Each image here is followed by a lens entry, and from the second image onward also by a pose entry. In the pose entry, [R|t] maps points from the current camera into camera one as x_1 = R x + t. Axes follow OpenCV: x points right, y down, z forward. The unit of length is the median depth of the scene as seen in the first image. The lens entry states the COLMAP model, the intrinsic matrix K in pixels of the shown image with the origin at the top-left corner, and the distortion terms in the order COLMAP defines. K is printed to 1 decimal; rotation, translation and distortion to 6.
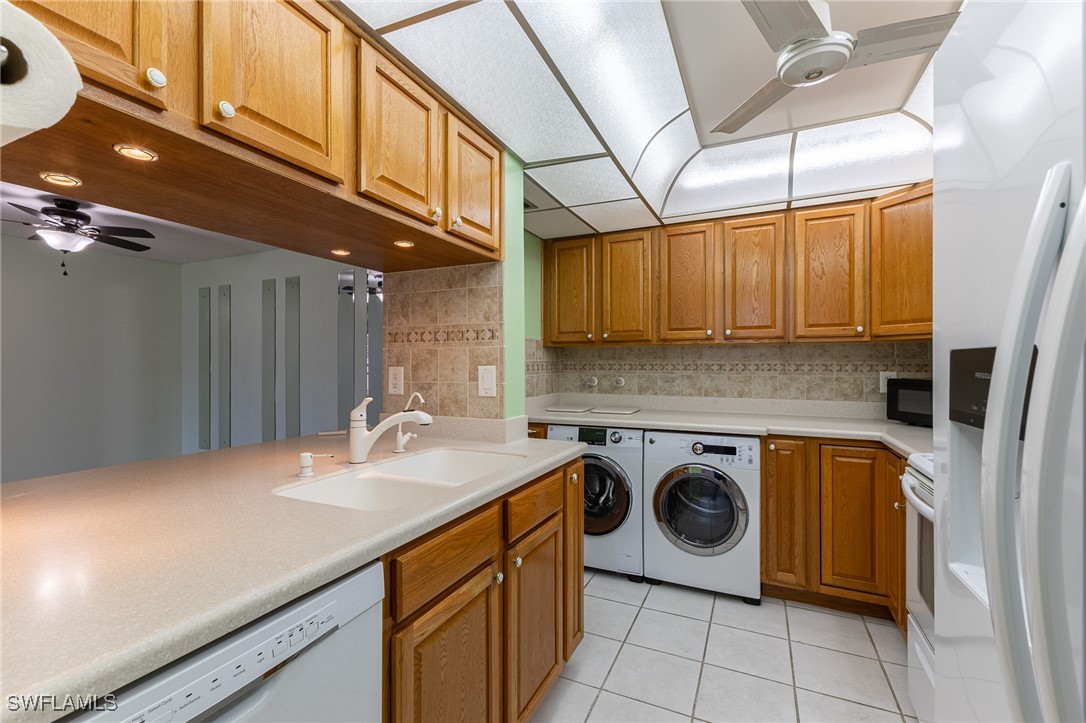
lens RADIAL K [[466.1, 0, 543.8], [0, 466.1, 361.9], [0, 0, 1]] dist [0.012932, -0.003395]
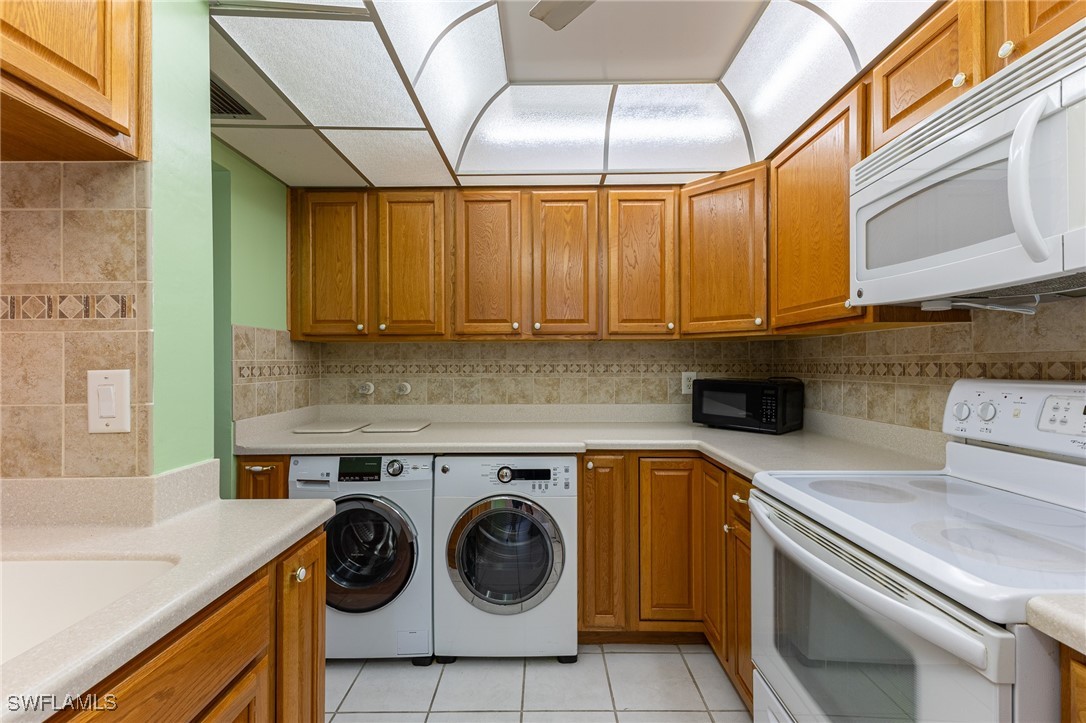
lens RADIAL K [[466.1, 0, 541.8], [0, 466.1, 360.4], [0, 0, 1]] dist [0.012932, -0.003395]
pose [[0.909895, 0.000252, 0.414839, 0.064804], [0.002036, 0.999985, -0.005074, 0.001341], [-0.414834, 0.005462, 0.909881, 0.264673]]
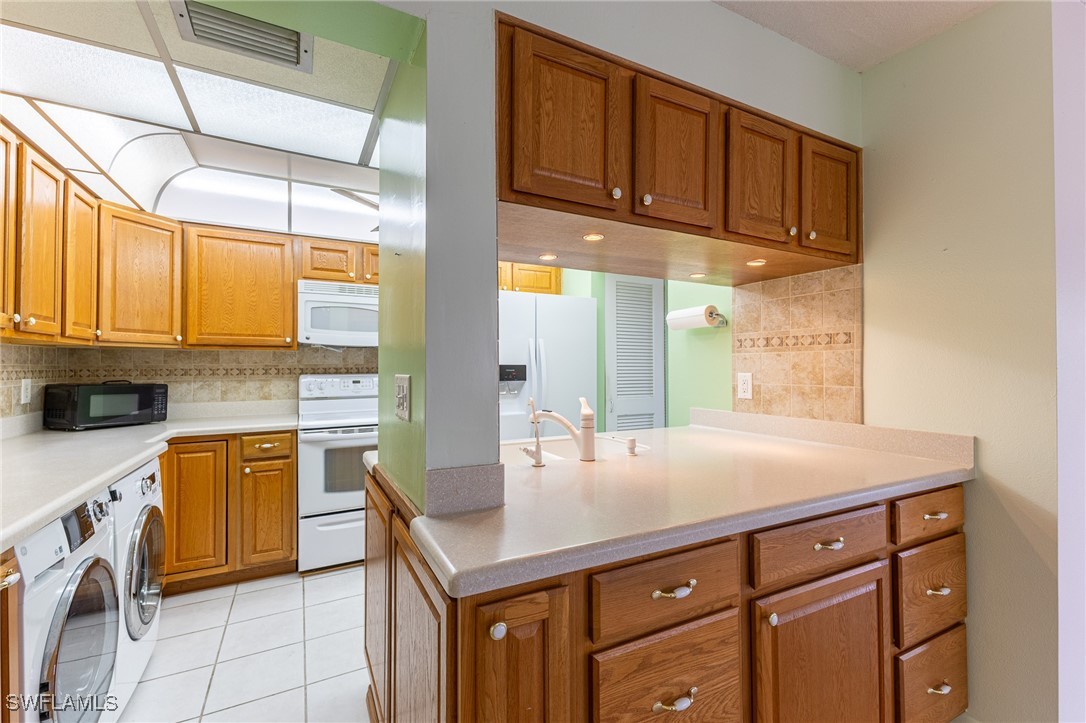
lens RADIAL K [[466.1, 0, 542.0], [0, 466.1, 360.9], [0, 0, 1]] dist [0.012932, -0.003395]
pose [[-0.792681, 0.009186, 0.609568, -0.585415], [0.001634, 0.999915, -0.012944, 0.000260], [-0.609635, -0.009265, -0.792628, 1.155937]]
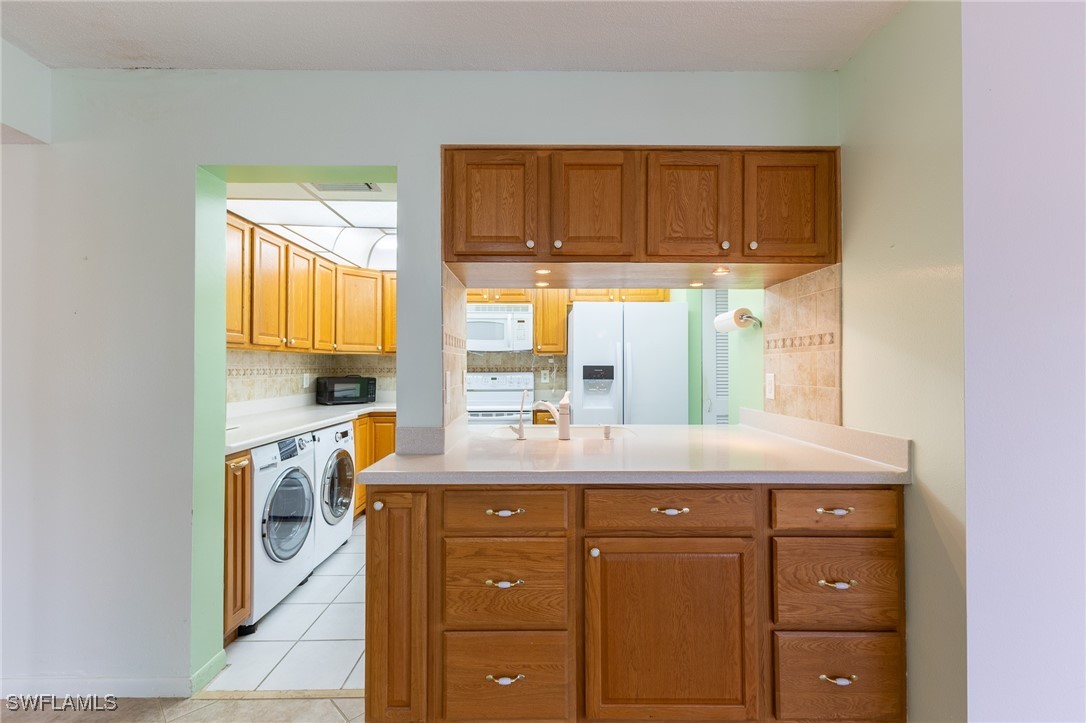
lens RADIAL K [[466.1, 0, 544.2], [0, 466.1, 361.1], [0, 0, 1]] dist [0.012932, -0.003395]
pose [[-0.430482, 0.012096, 0.902518, -0.982483], [-0.000754, 0.999905, -0.013760, 0.000964], [-0.902599, -0.006604, -0.430432, 0.997251]]
